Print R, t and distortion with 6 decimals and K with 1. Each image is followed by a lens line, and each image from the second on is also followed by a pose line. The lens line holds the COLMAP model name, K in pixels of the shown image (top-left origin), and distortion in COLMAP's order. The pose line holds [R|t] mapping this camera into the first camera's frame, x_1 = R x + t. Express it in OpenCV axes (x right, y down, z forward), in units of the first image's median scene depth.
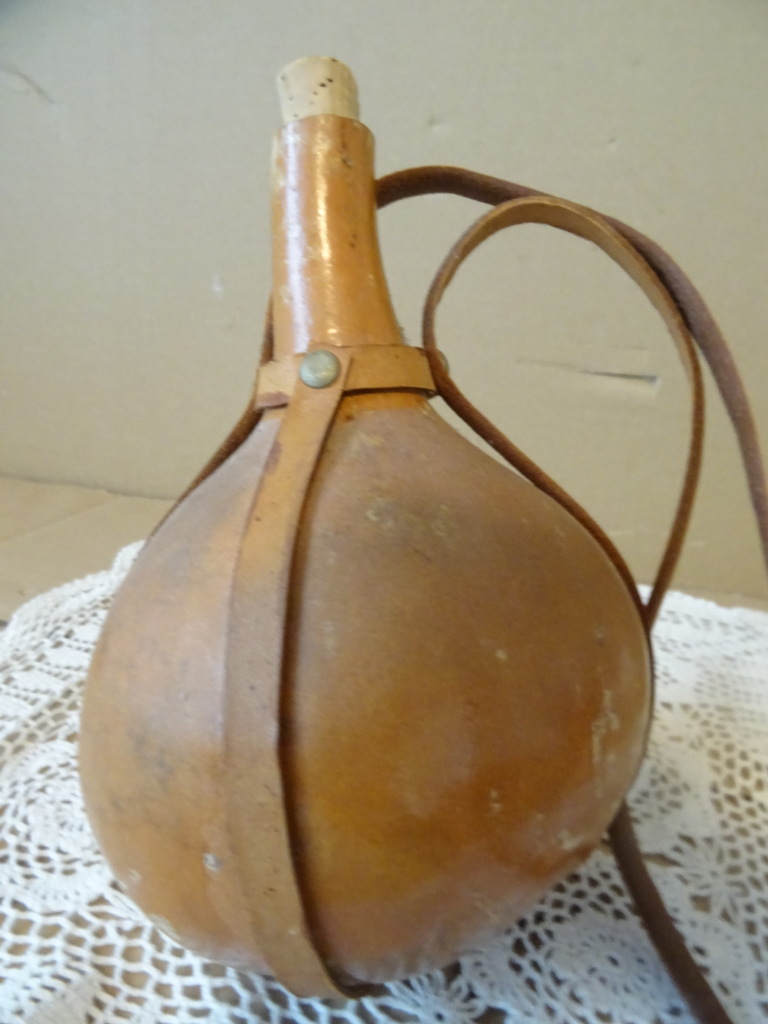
lens RADIAL K [[736.3, 0, 380.6], [0, 736.3, 541.3], [0, 0, 1]] dist [-0.004622, -0.003411]
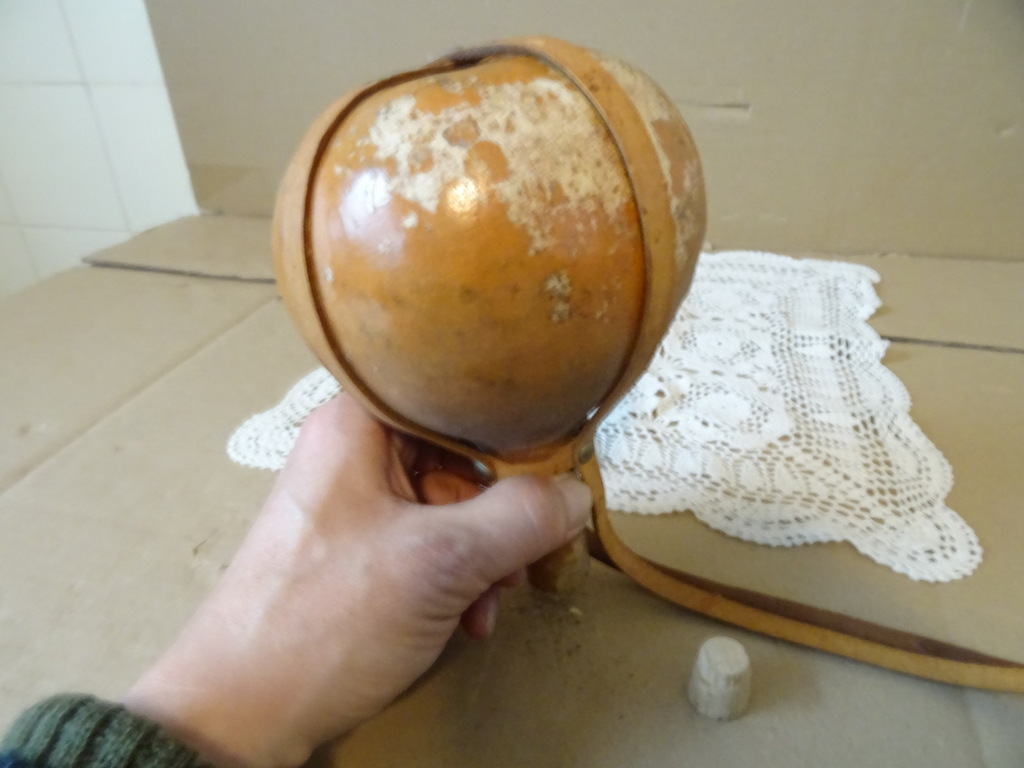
lens RADIAL K [[736.3, 0, 512.0], [0, 736.3, 384.0], [0, 0, 1]] dist [-0.004622, -0.003411]
pose [[0.994941, -0.097760, -0.023146, -0.196222], [0.100344, 0.978226, 0.181670, 0.007352], [0.004882, -0.183074, 0.983087, -0.945412]]
